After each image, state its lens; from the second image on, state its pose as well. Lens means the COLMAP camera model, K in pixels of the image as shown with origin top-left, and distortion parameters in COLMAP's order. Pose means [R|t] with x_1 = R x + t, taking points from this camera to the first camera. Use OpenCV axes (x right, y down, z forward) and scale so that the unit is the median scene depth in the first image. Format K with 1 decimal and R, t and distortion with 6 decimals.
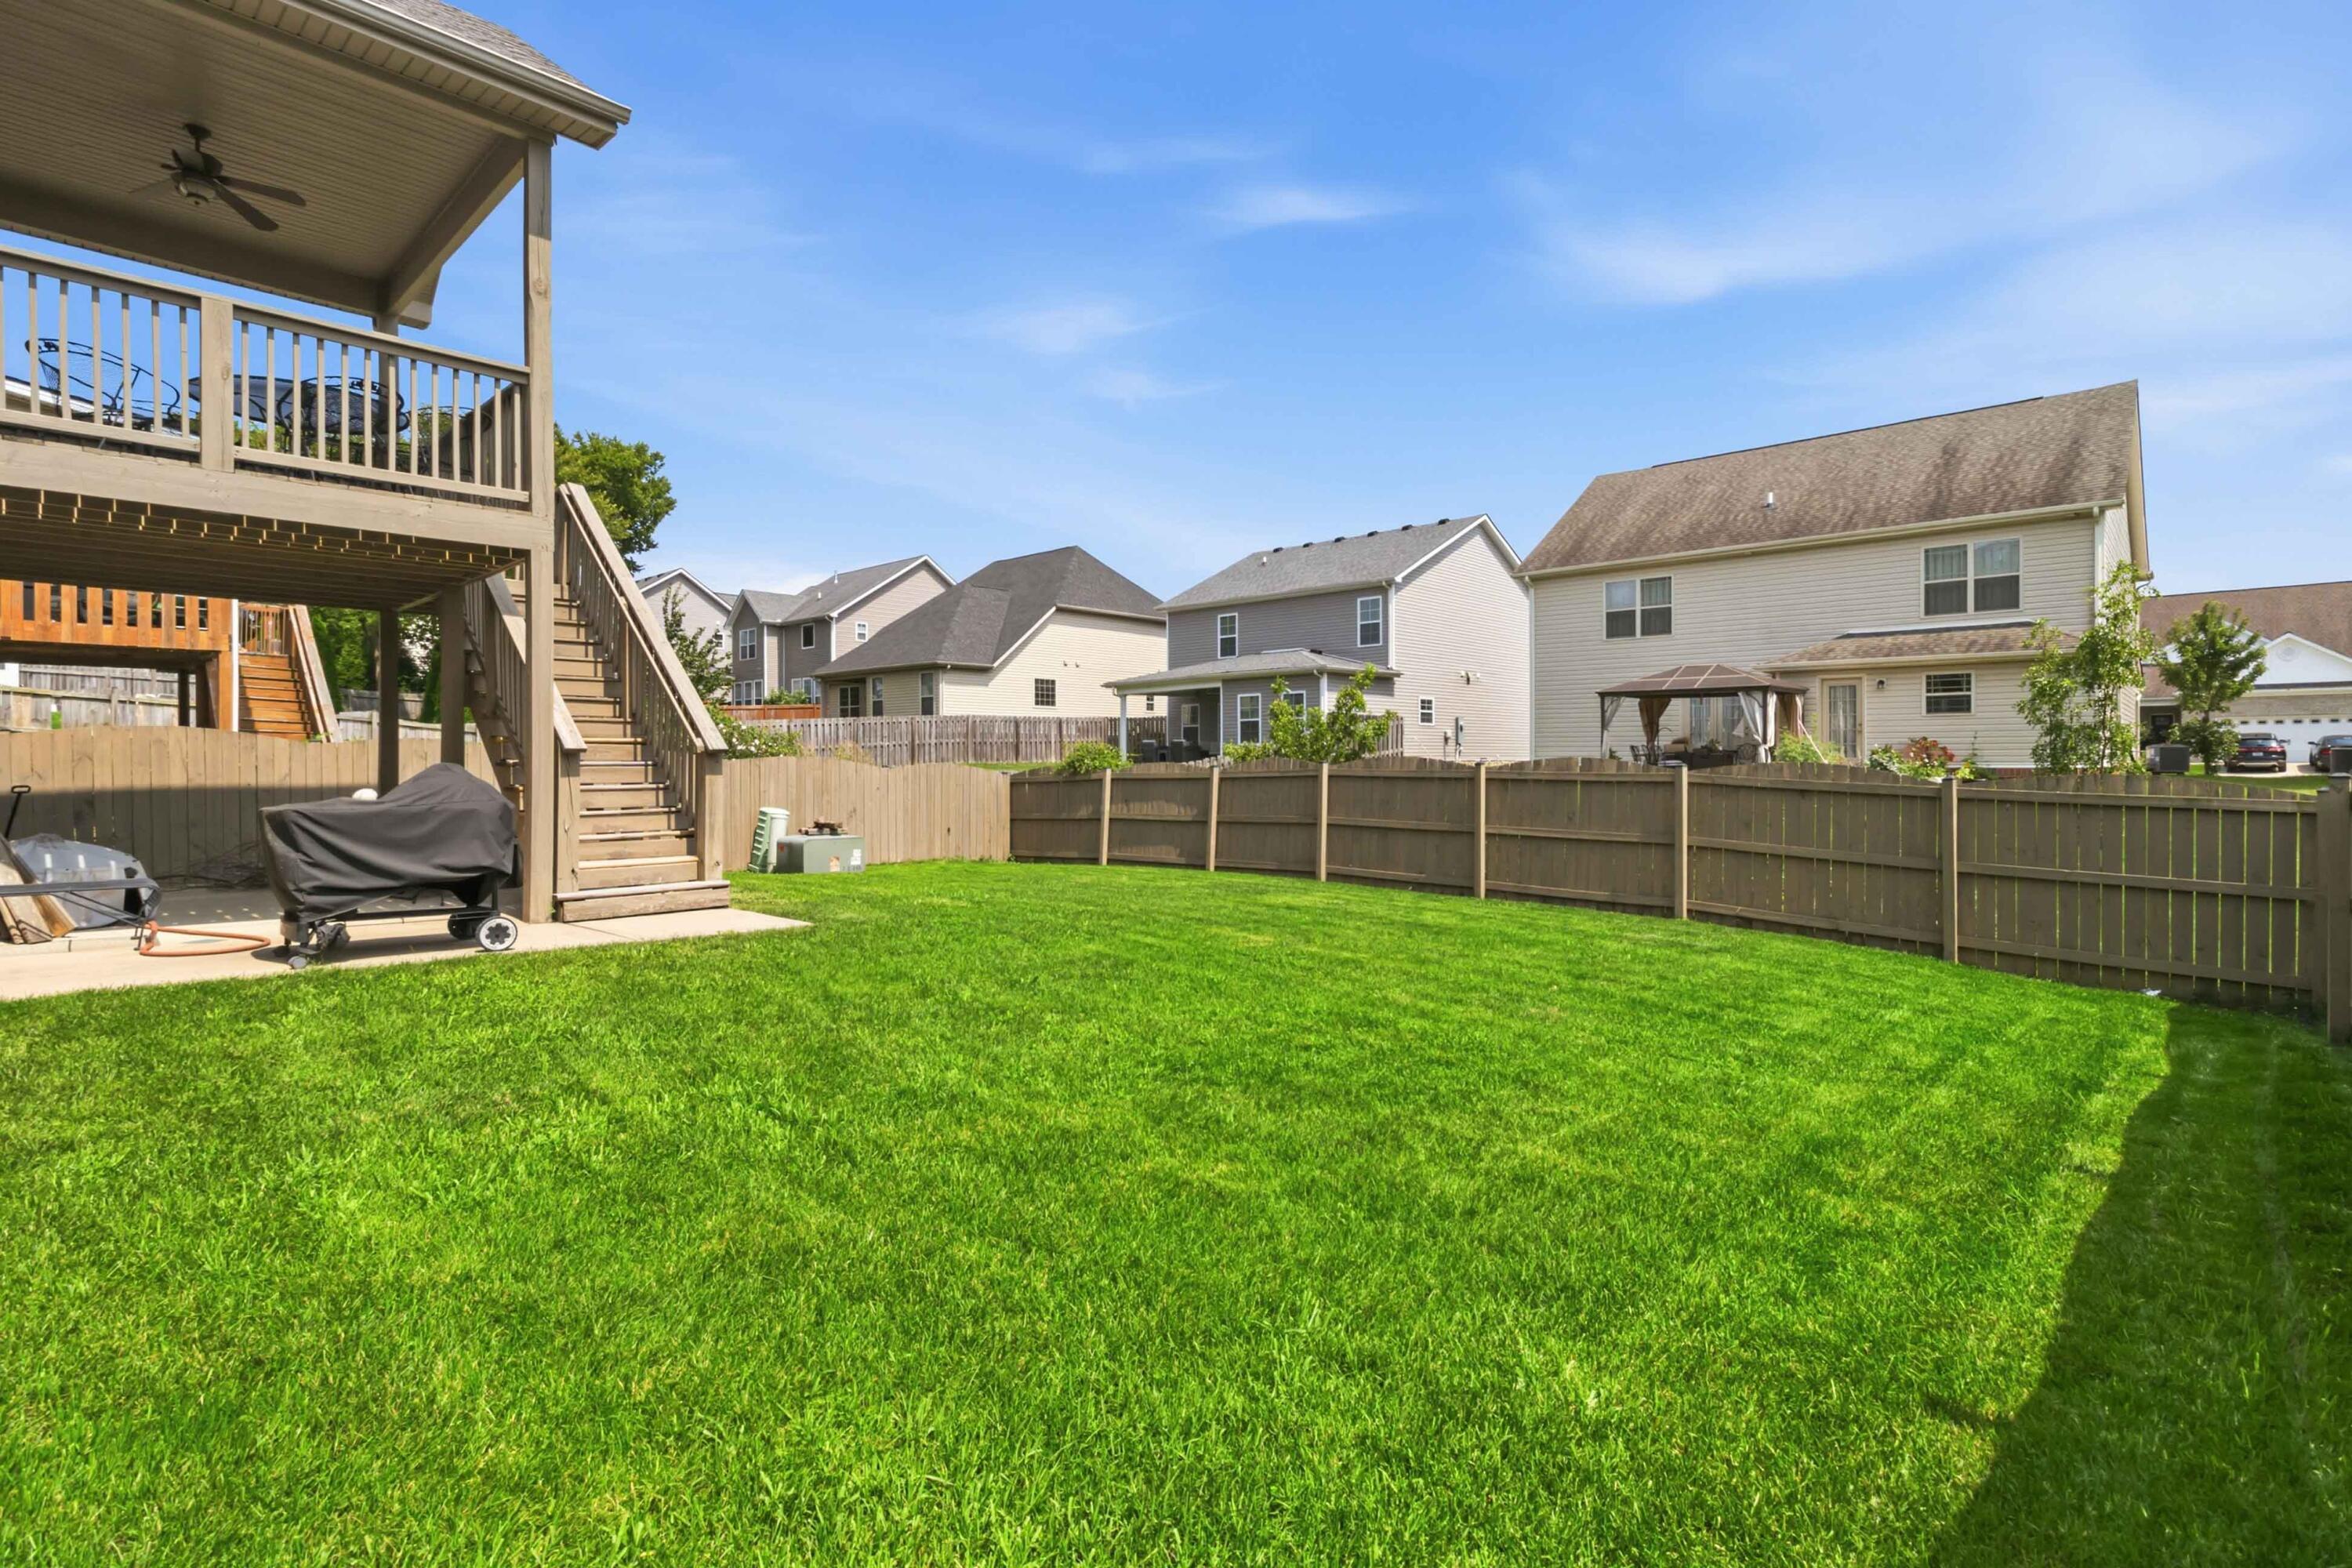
lens RADIAL K [[1122.4, 0, 1176.0], [0, 1122.4, 784.0], [0, 0, 1]] dist [0.000398, -0.000060]
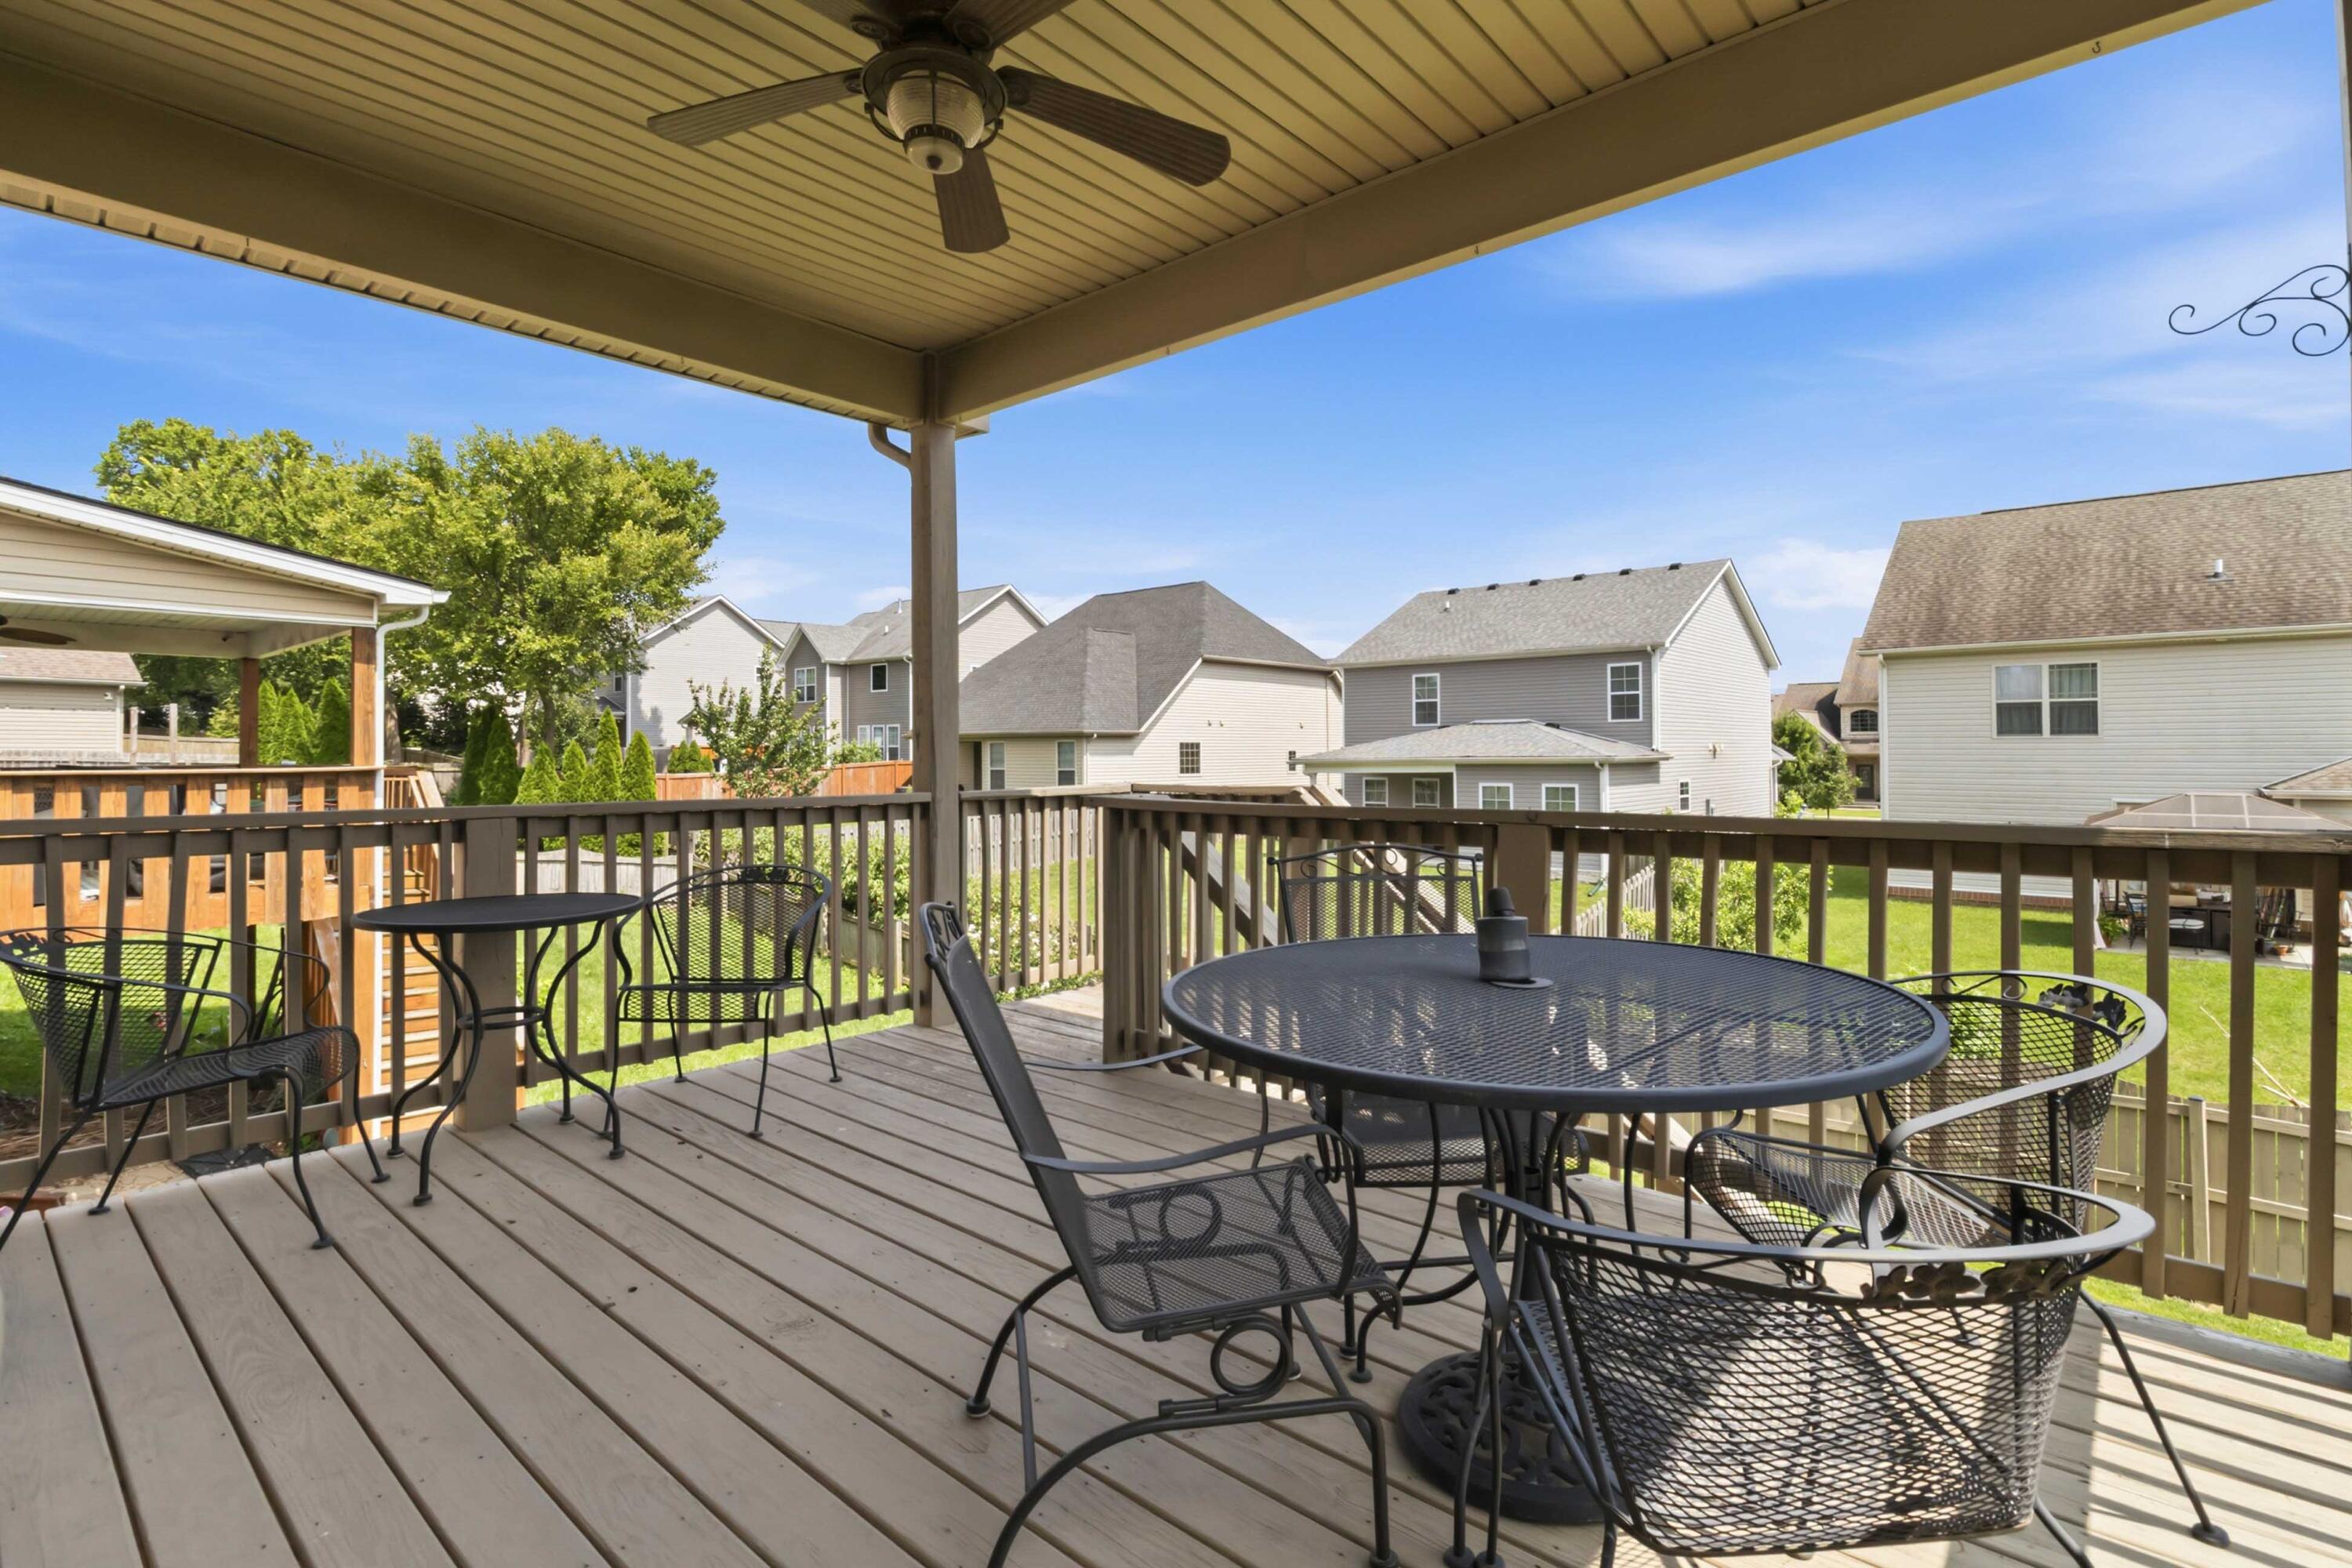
lens RADIAL K [[1122.4, 0, 1176.0], [0, 1122.4, 784.0], [0, 0, 1]] dist [0.000398, -0.000060]
pose [[0.999393, -0.003116, 0.034698, -0.167039], [0.002826, 0.999961, 0.008403, -0.073061], [-0.034723, -0.008300, 0.999363, 0.150236]]
